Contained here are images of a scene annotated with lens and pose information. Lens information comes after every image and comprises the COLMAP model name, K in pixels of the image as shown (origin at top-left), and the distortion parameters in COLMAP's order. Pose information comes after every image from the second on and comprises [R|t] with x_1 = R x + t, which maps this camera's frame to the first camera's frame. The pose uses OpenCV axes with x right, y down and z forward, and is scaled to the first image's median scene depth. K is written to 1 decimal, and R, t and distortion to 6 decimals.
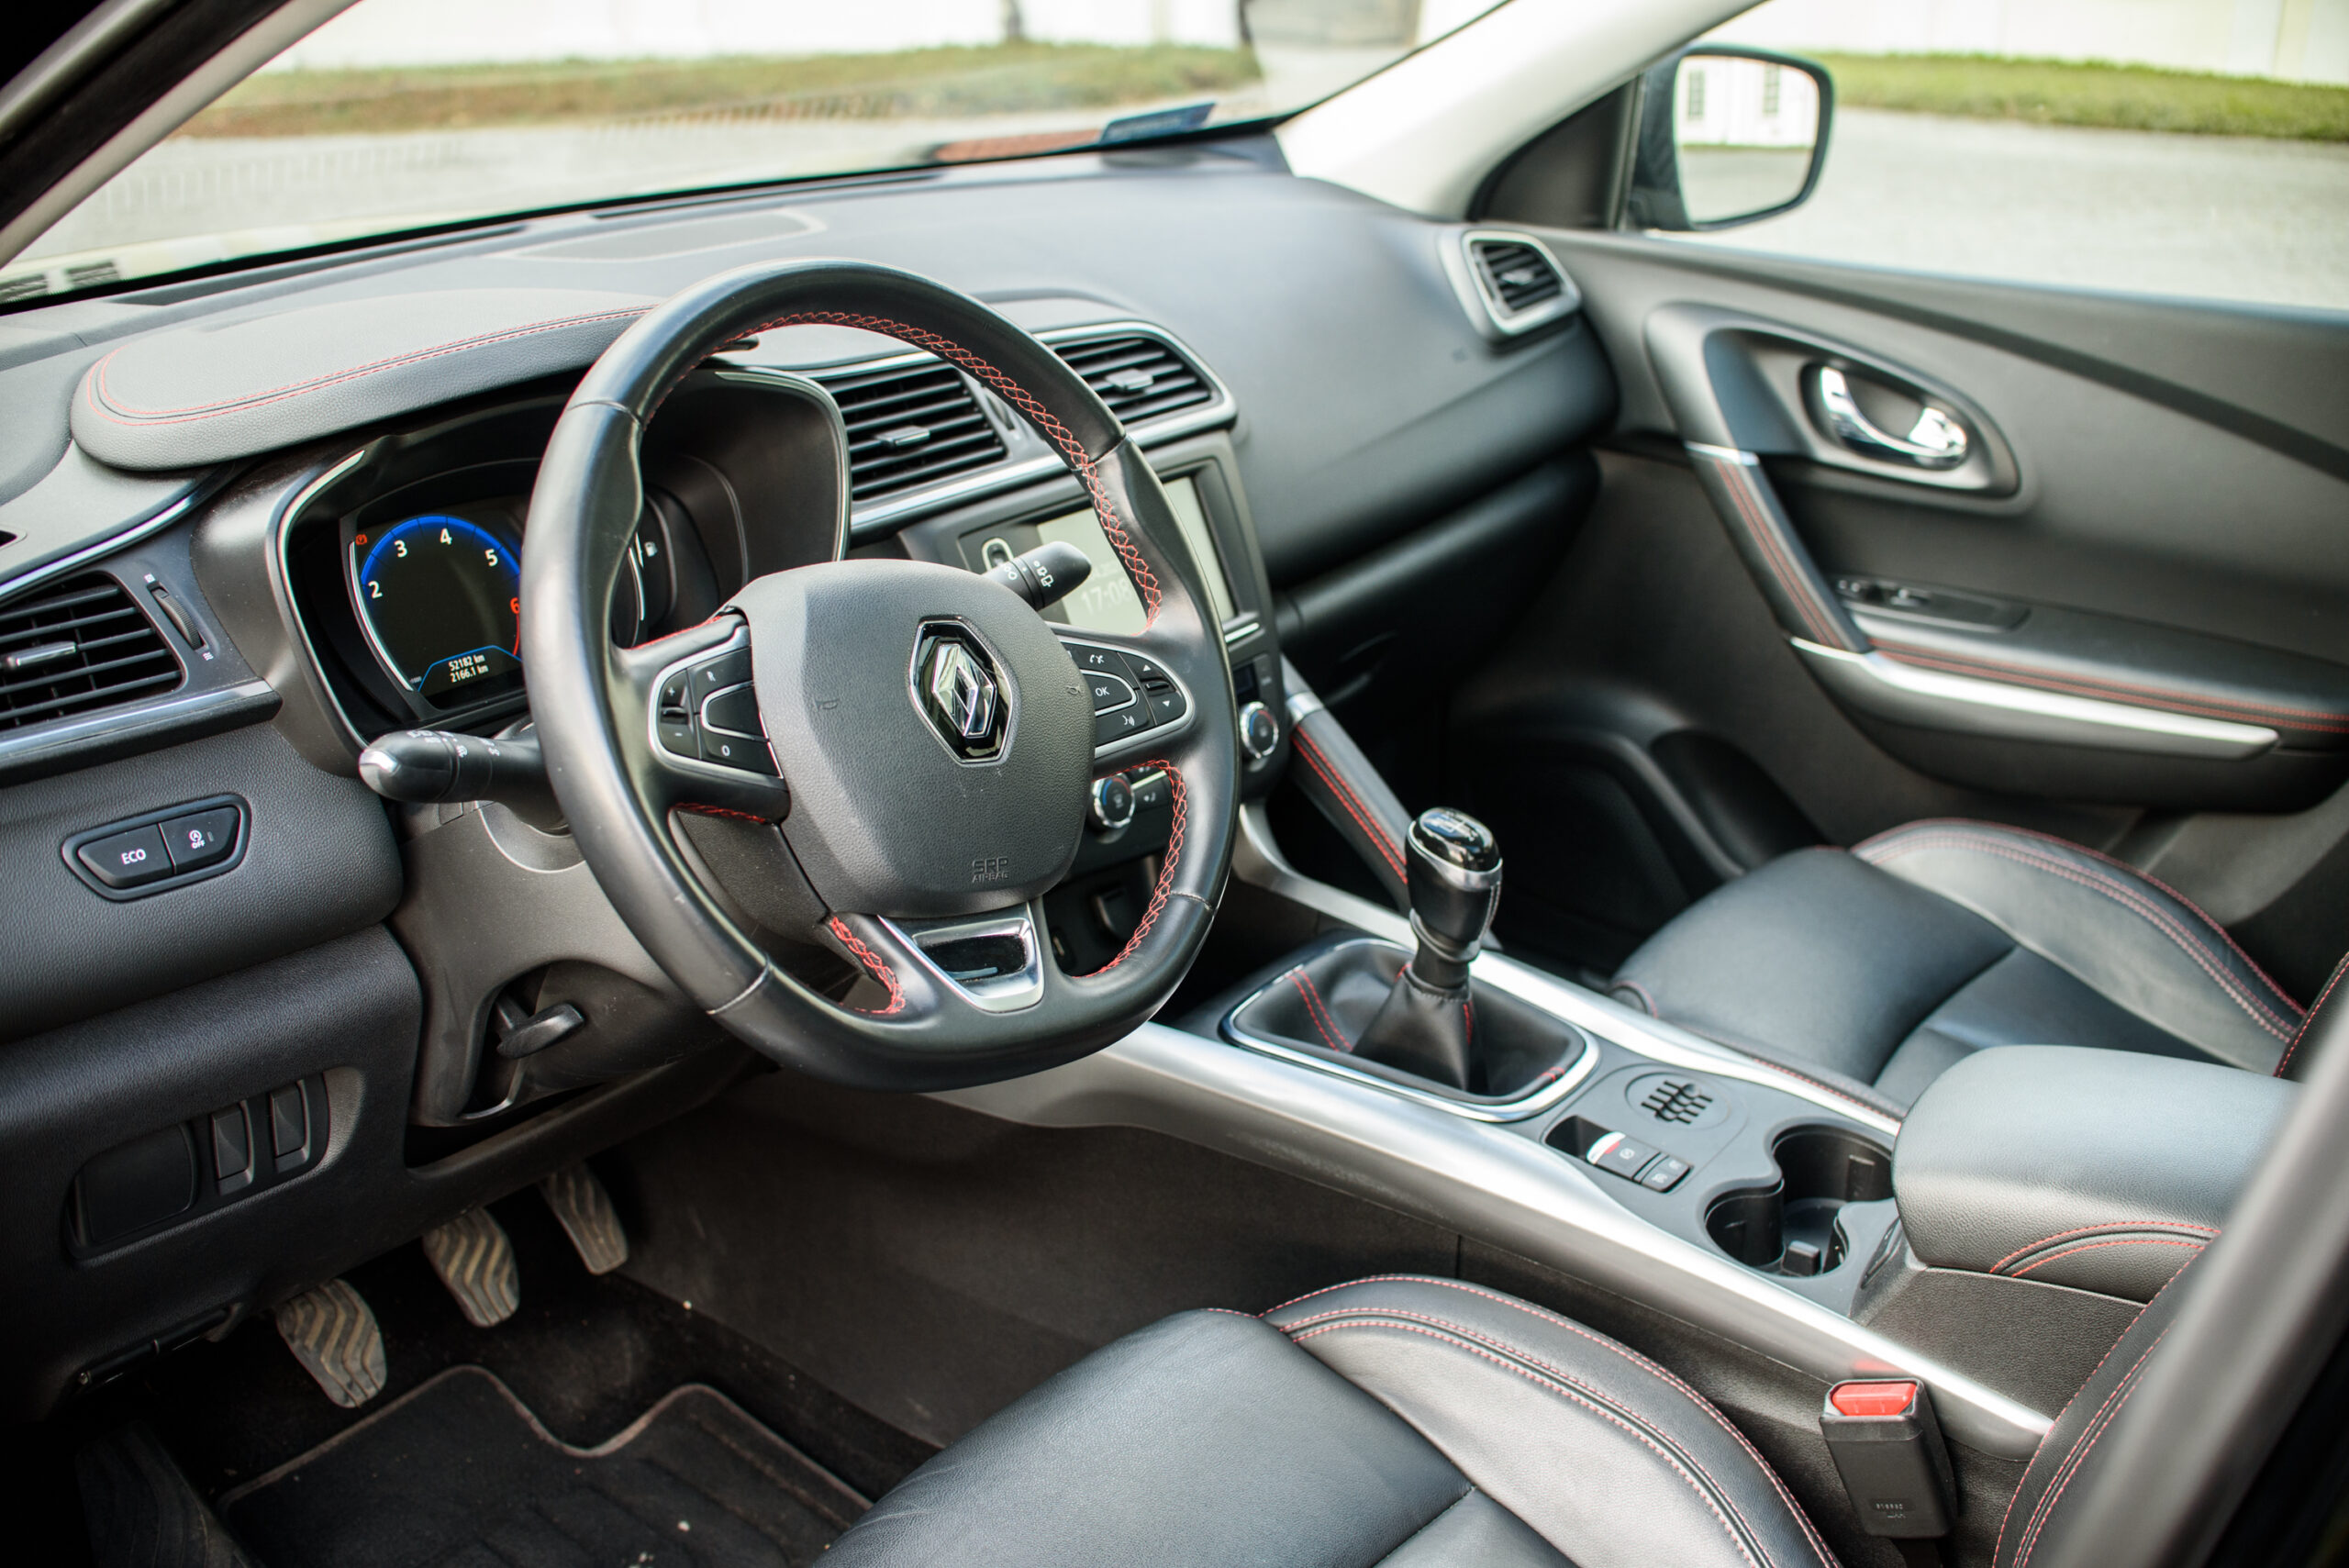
lens RADIAL K [[2395.3, 0, 1167.4], [0, 2395.3, 740.2], [0, 0, 1]] dist [-0.210028, 0.217911]
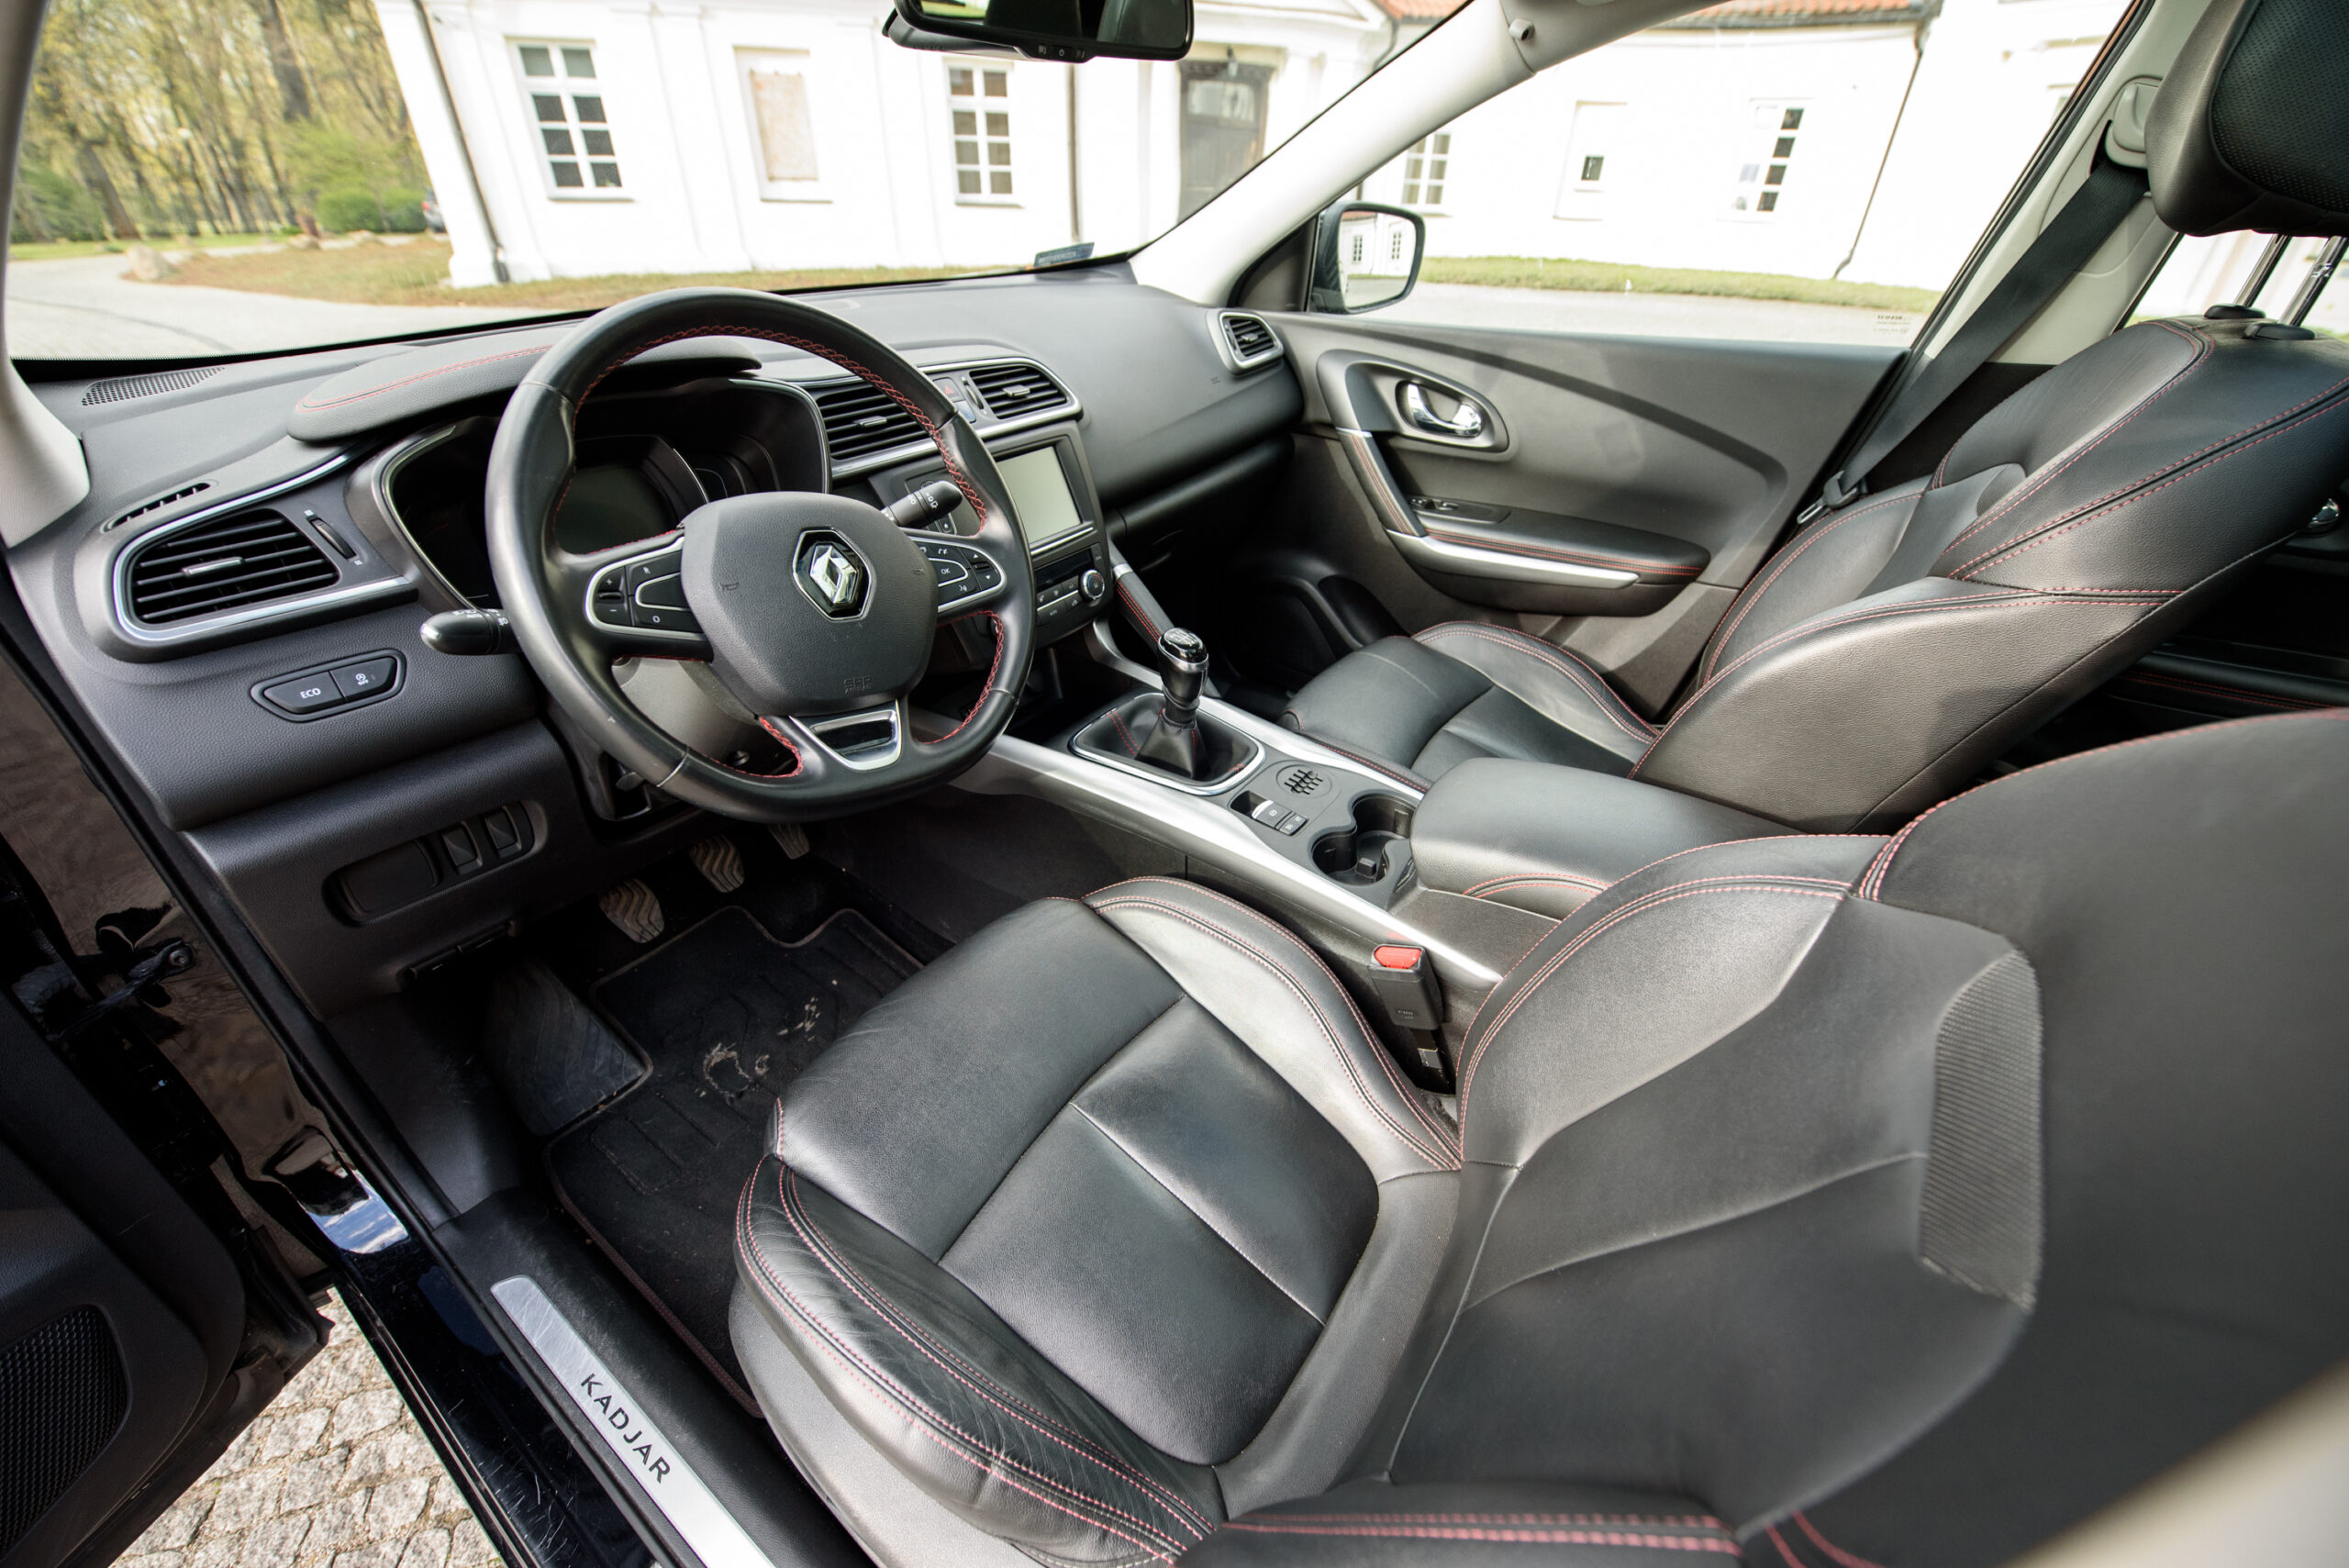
lens RADIAL K [[929.4, 0, 1174.5], [0, 929.4, 784.0], [0, 0, 1]] dist [-0.015007, -0.004069]
pose [[0.999780, -0.019268, 0.008305, 0.096446], [0.016959, 0.975166, 0.220827, -0.011975], [-0.012354, -0.220637, 0.975278, 0.245205]]
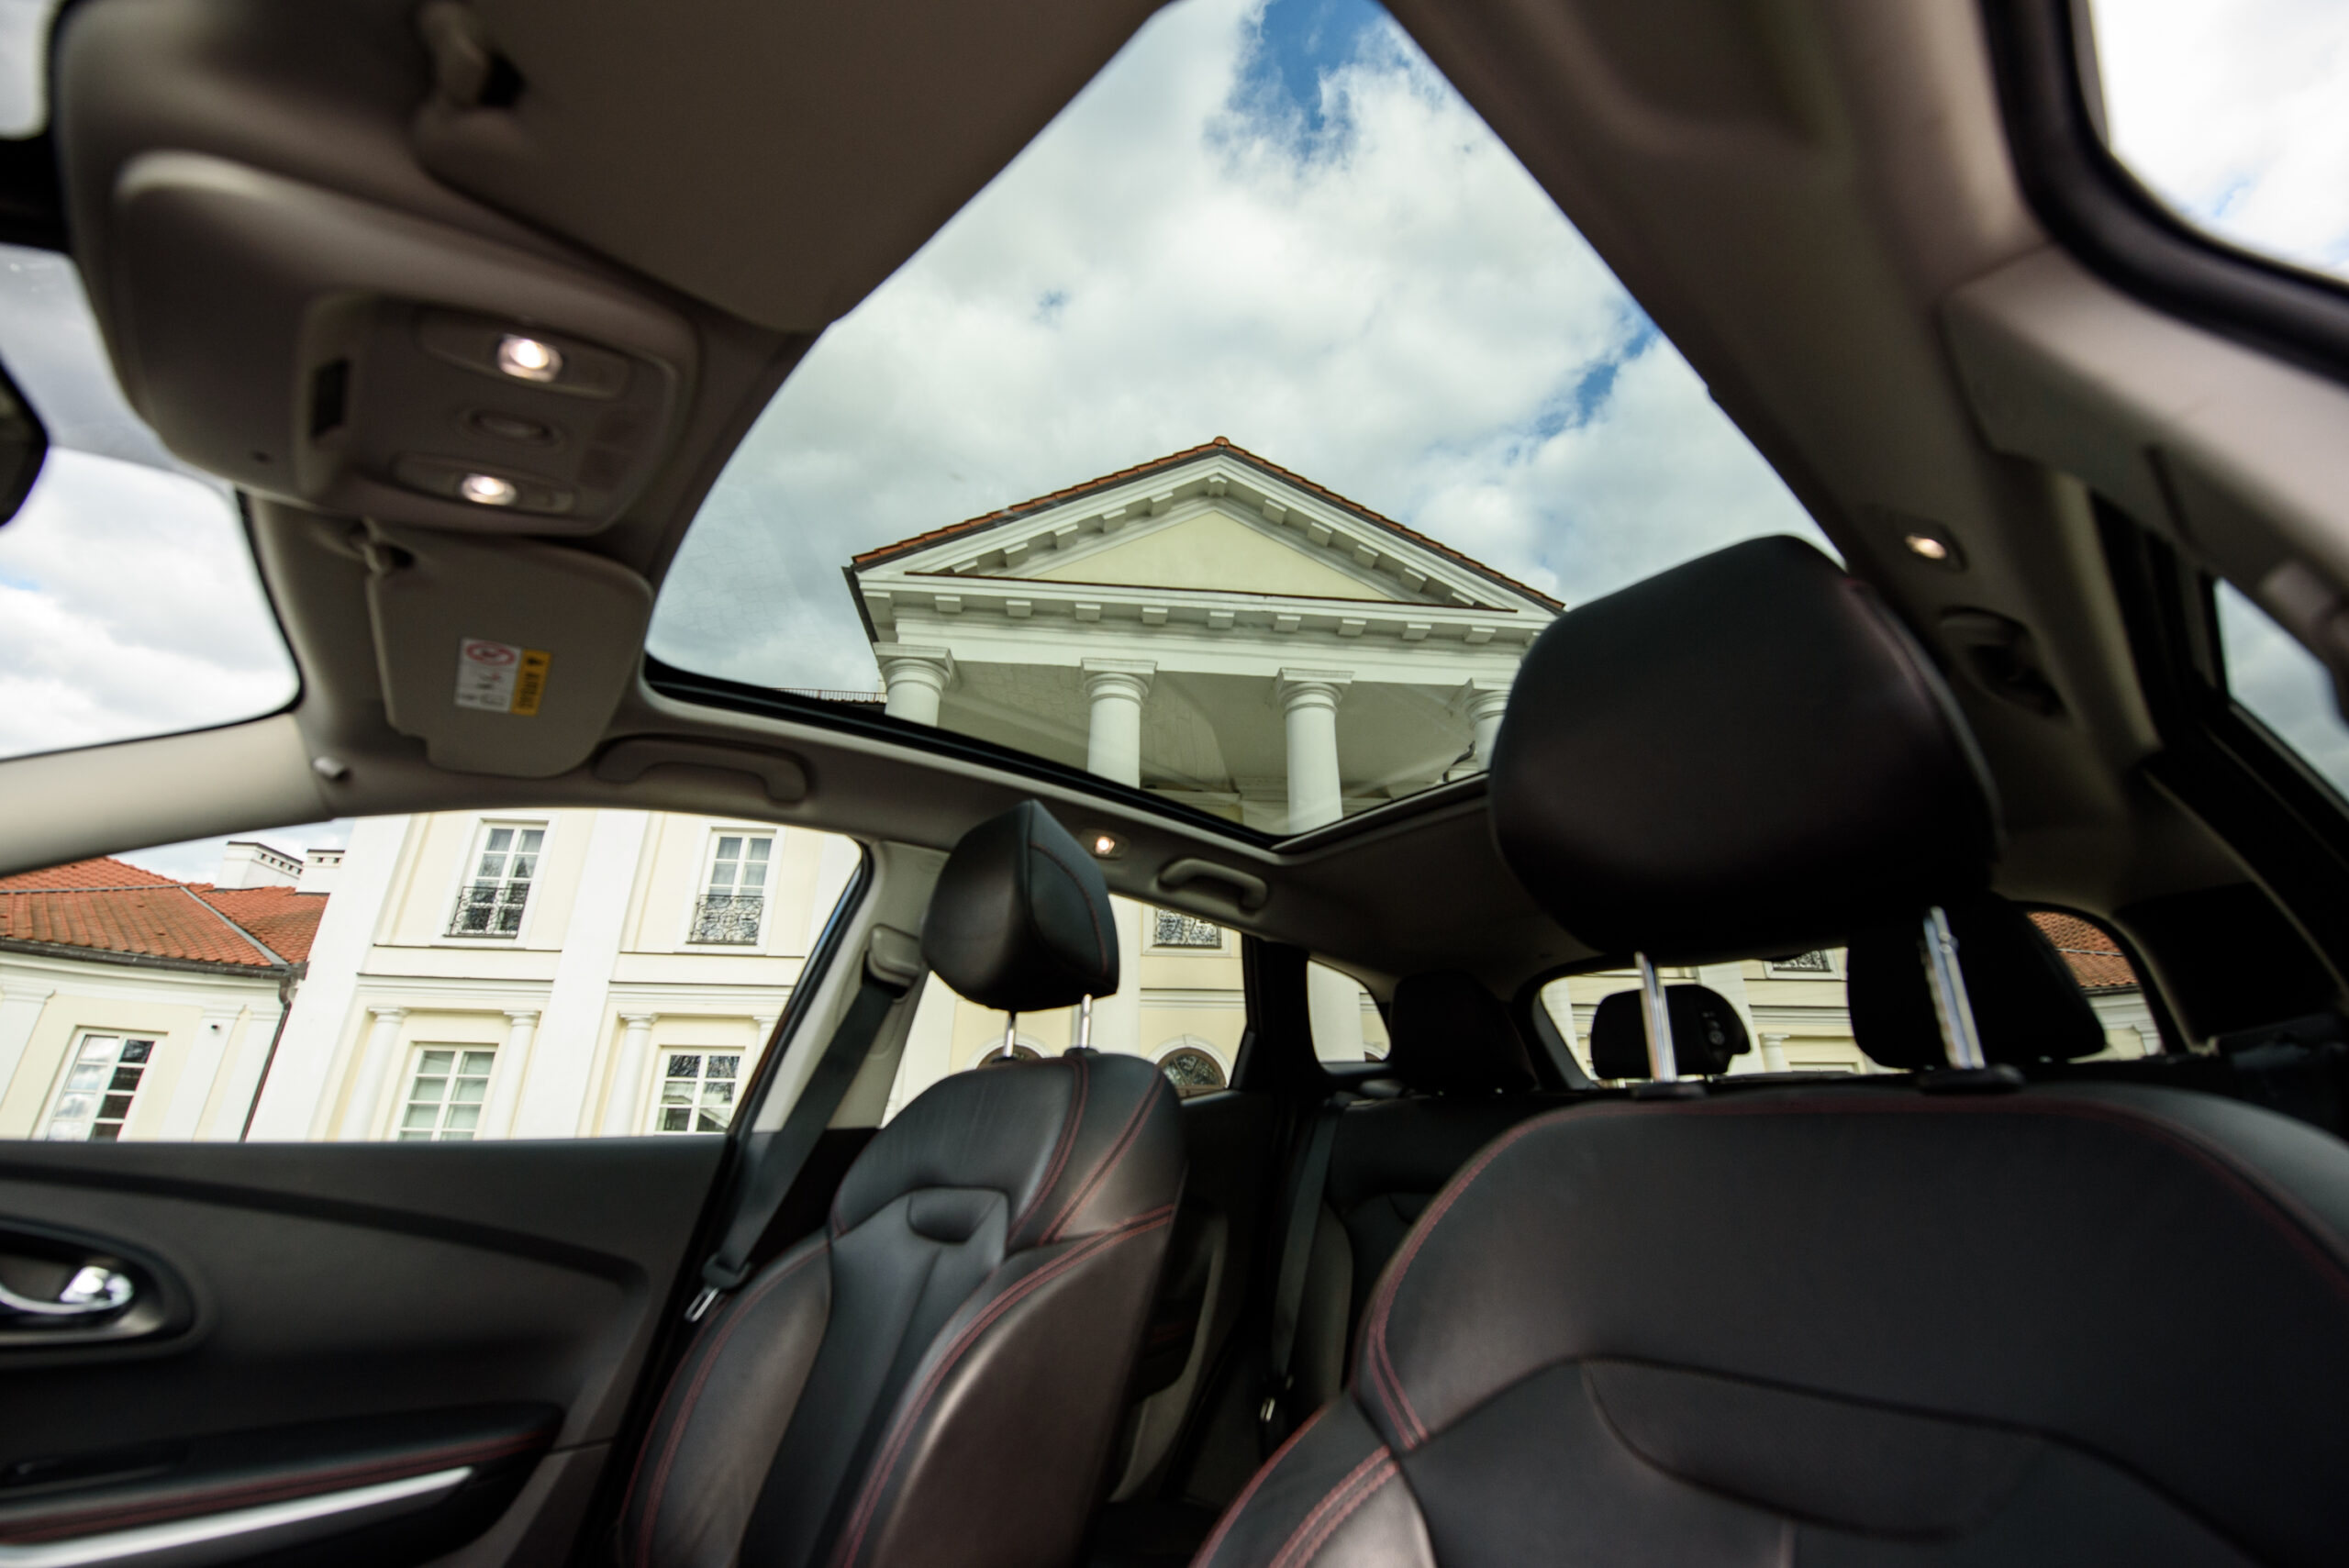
lens RADIAL K [[929.4, 0, 1174.5], [0, 929.4, 784.0], [0, 0, 1]] dist [-0.015007, -0.004069]
pose [[0.189594, 0.352436, 0.916430, -0.054455], [0.340715, 0.851746, -0.398048, 0.007833], [-0.920851, 0.387709, 0.041406, 0.540859]]
